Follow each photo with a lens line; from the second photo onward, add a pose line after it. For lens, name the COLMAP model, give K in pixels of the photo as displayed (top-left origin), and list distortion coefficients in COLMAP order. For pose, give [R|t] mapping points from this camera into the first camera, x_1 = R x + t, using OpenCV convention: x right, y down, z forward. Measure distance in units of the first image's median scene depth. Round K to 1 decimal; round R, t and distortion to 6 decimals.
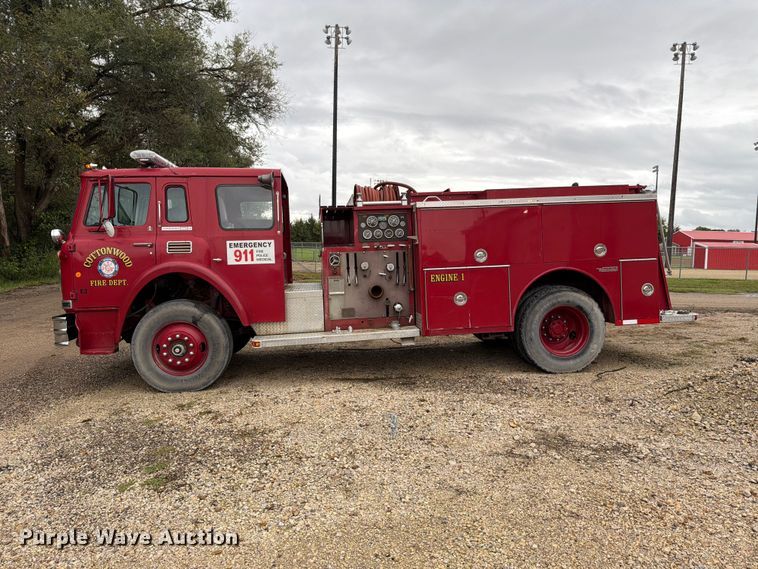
lens RADIAL K [[532.7, 0, 379.0], [0, 532.7, 284.5], [0, 0, 1]] dist [0.073191, -0.083159]
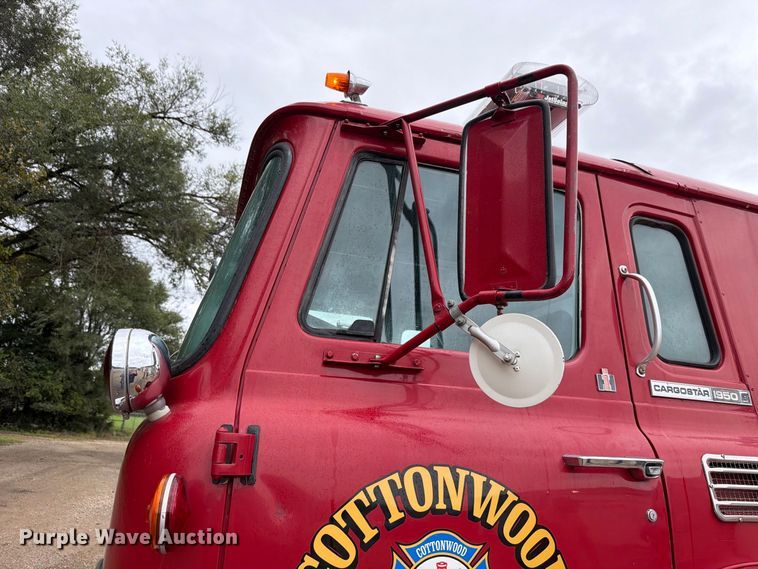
lens RADIAL K [[532.7, 0, 379.0], [0, 532.7, 284.5], [0, 0, 1]] dist [0.073191, -0.083159]
pose [[0.974494, 0.131709, 0.181699, -0.549033], [-0.062045, 0.936224, -0.345884, -0.061483], [-0.215667, 0.325789, 0.920516, 0.814828]]
